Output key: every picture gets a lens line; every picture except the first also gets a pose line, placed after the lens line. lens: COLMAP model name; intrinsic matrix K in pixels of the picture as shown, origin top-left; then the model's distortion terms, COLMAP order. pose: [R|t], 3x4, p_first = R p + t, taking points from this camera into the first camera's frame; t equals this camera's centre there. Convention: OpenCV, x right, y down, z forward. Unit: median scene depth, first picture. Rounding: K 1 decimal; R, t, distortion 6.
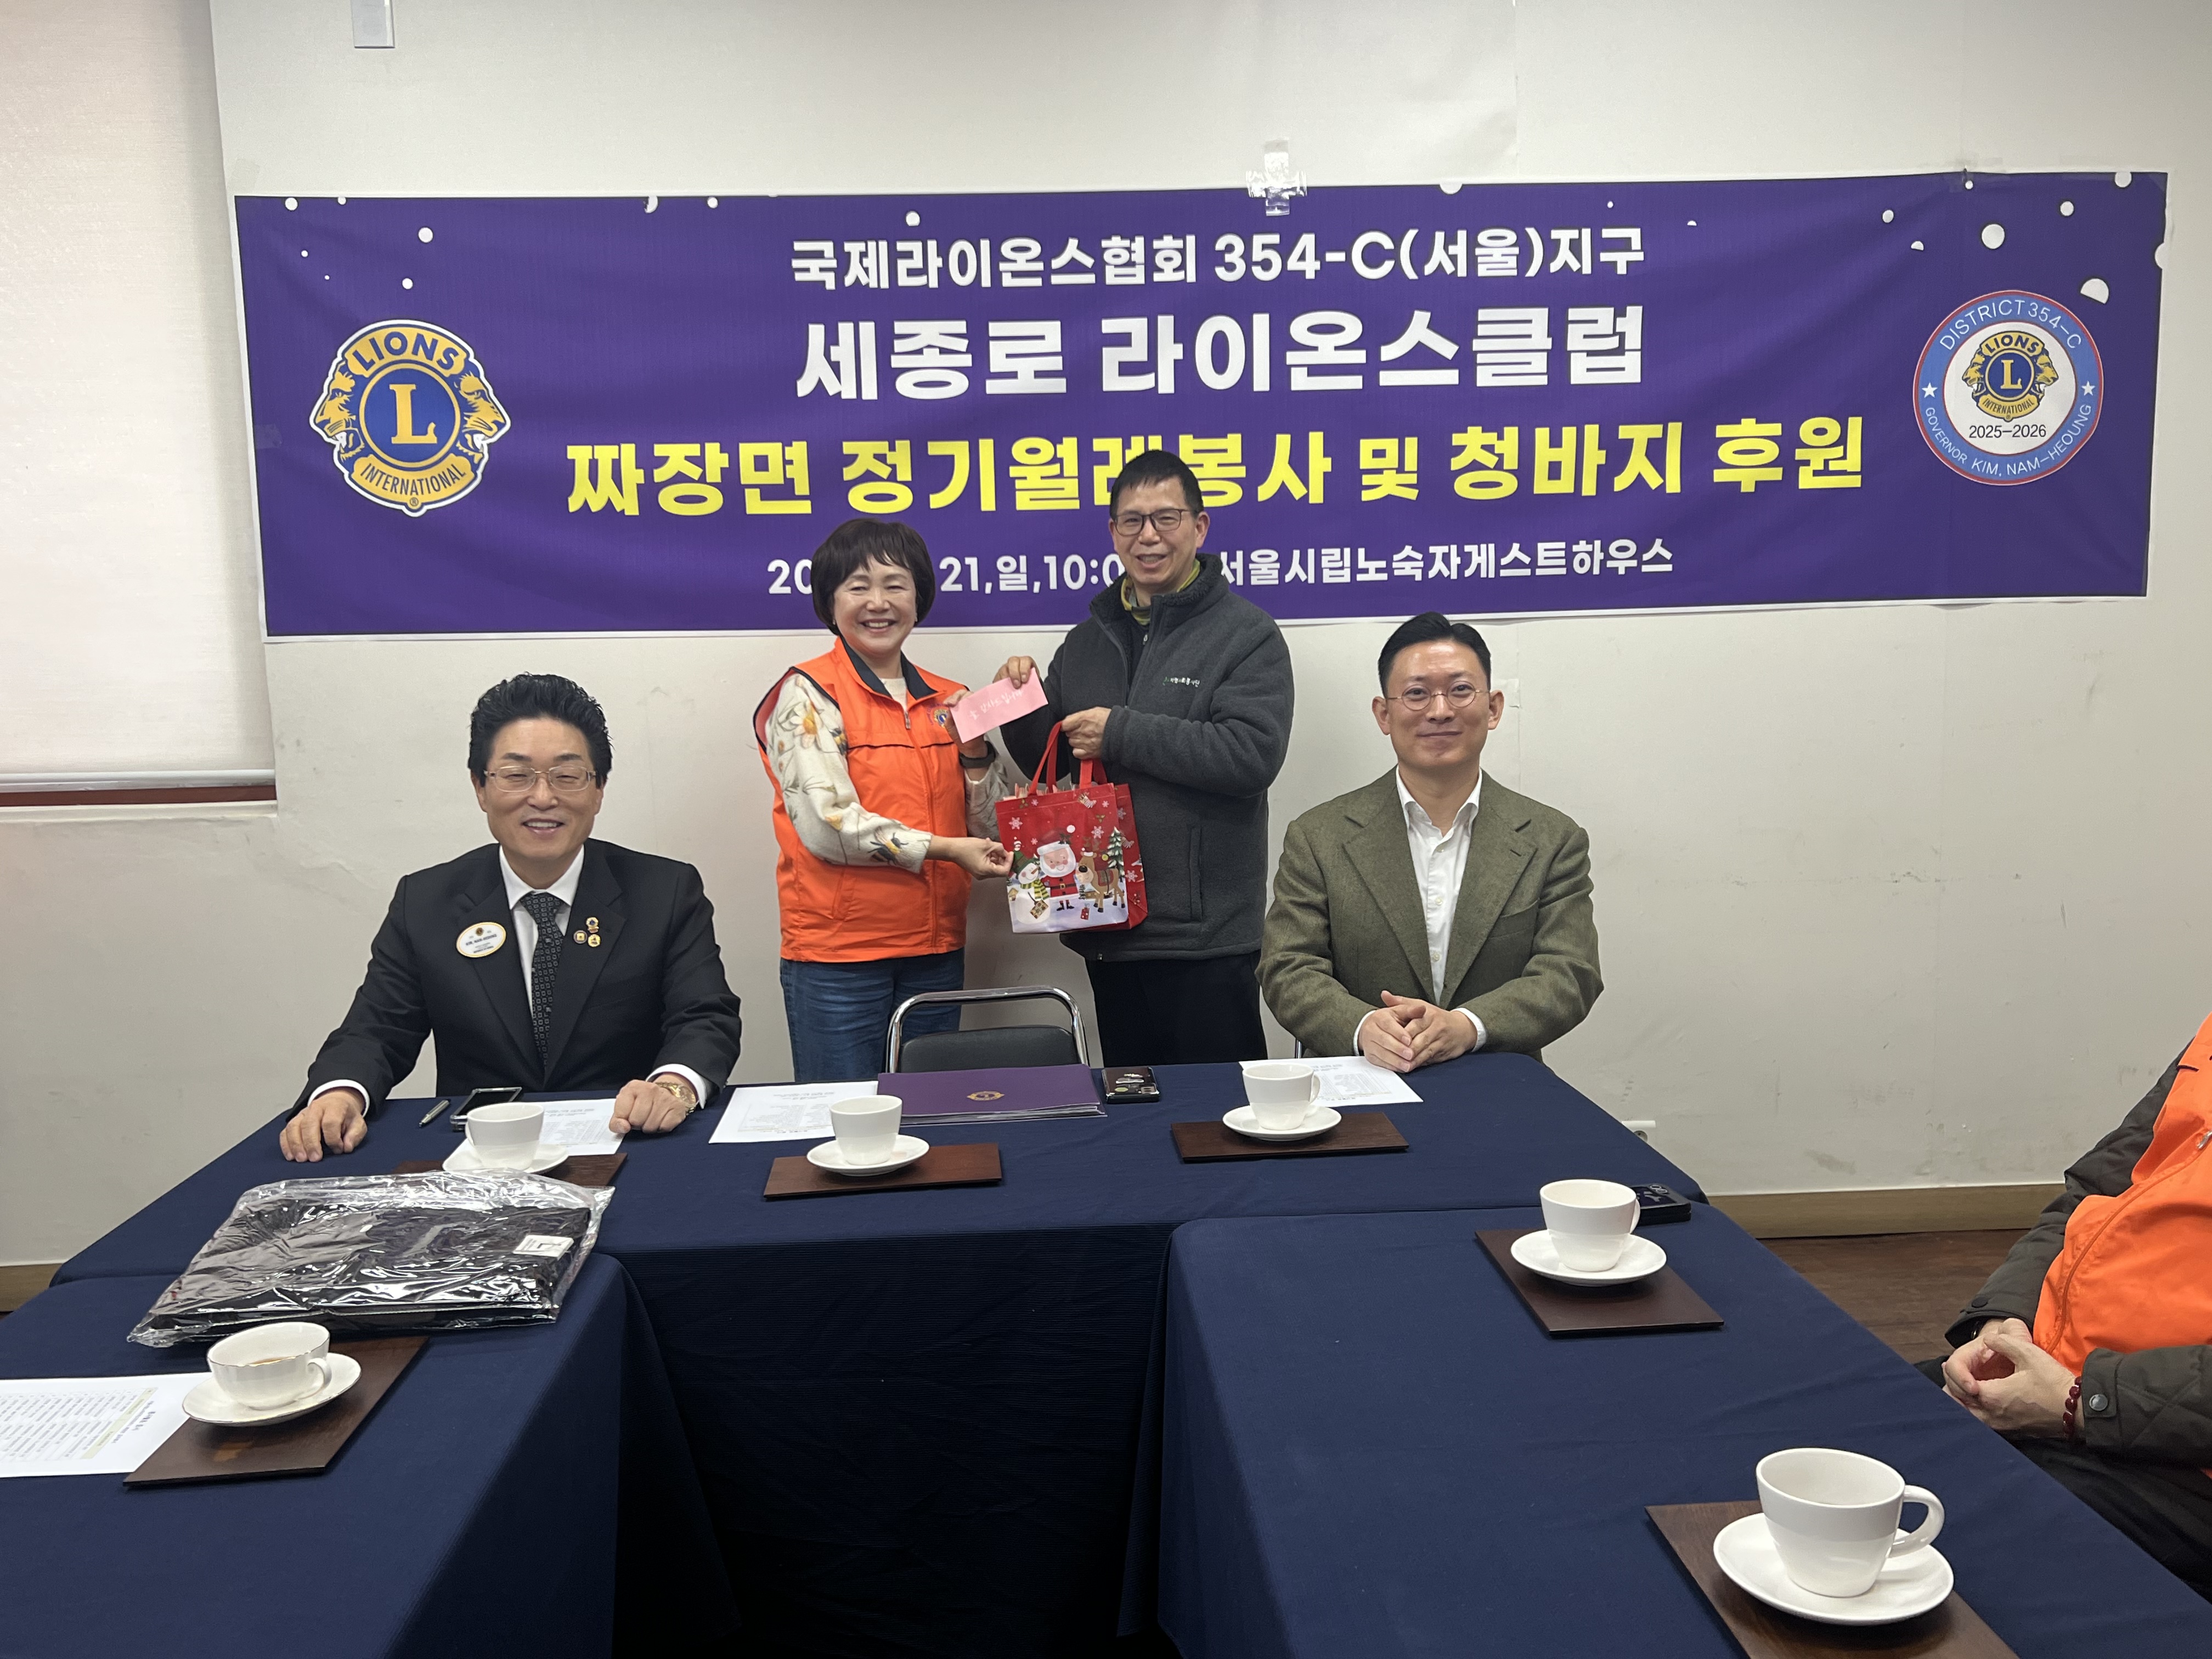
lens RADIAL K [[1906.3, 0, 1109.6], [0, 1906.3, 856.1], [0, 0, 1]] dist [0.048560, -0.044434]
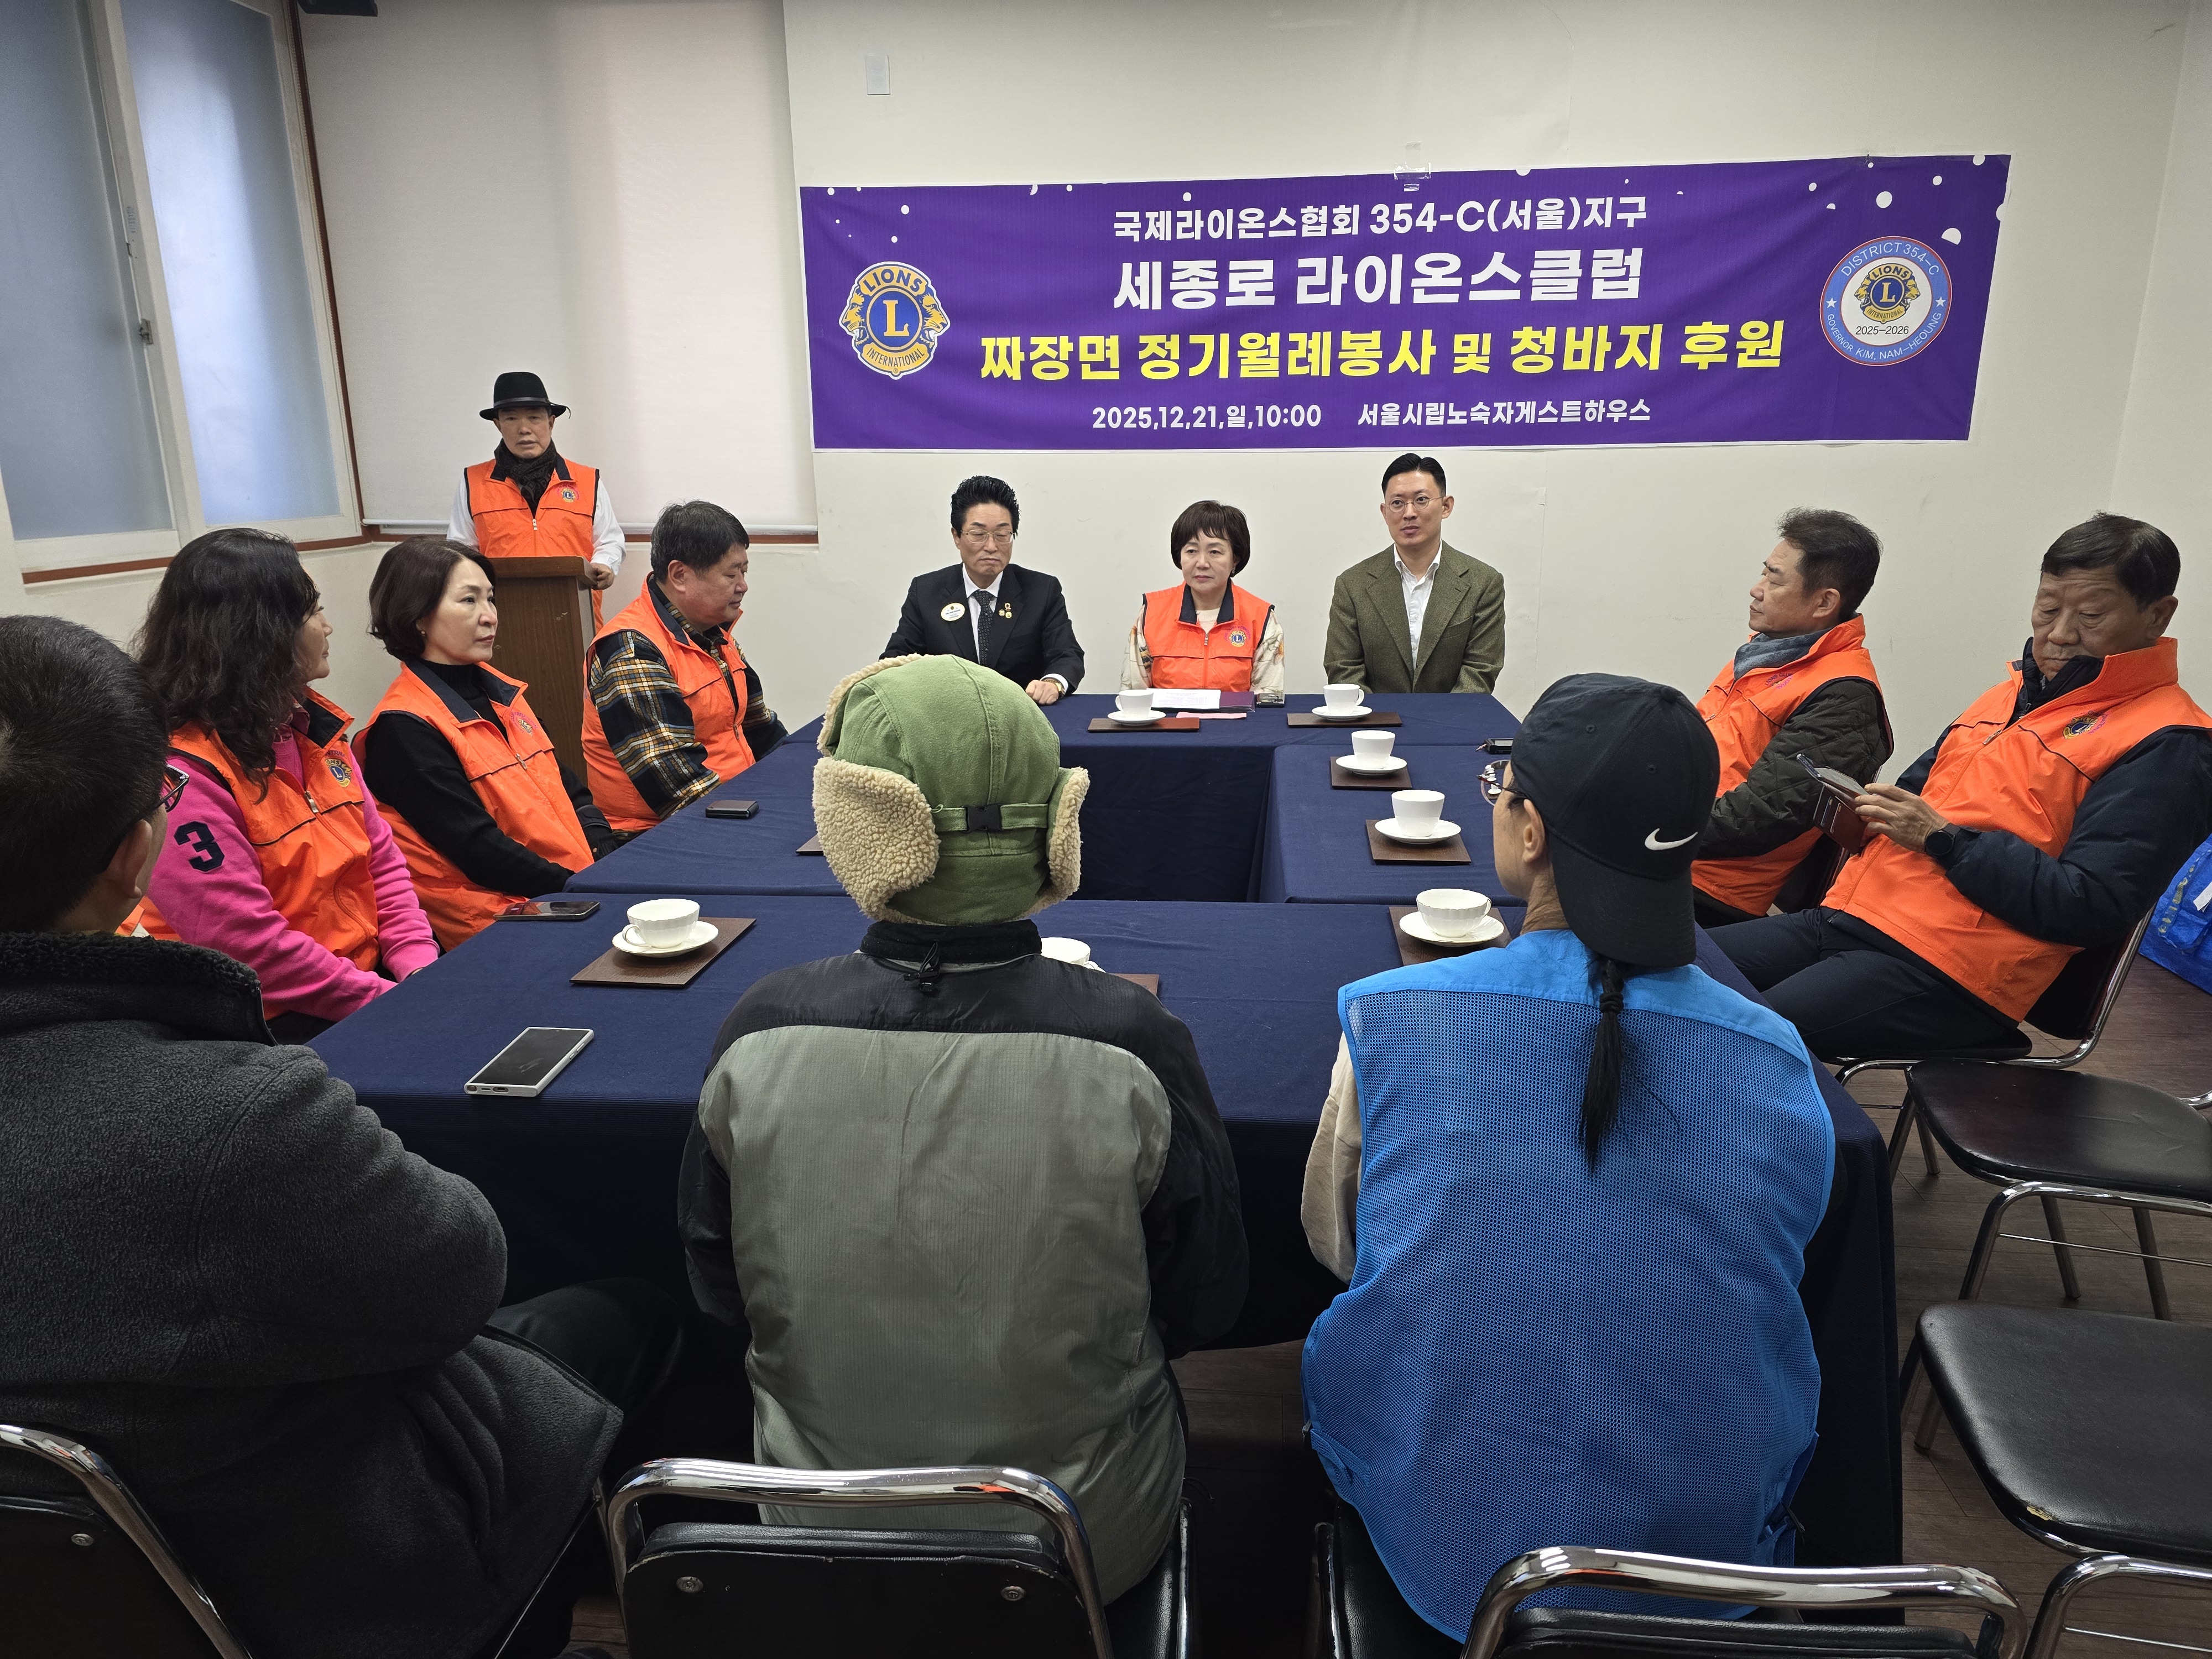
lens RADIAL K [[1452.1, 0, 1089.8], [0, 1452.1, 824.8], [0, 0, 1]] dist [0.039369, -0.034103]
pose [[0.985856, 0.057923, -0.157265, 0.044642], [-0.034262, 0.988214, 0.149194, 0.019845], [0.164053, -0.141696, 0.976222, -0.325776]]
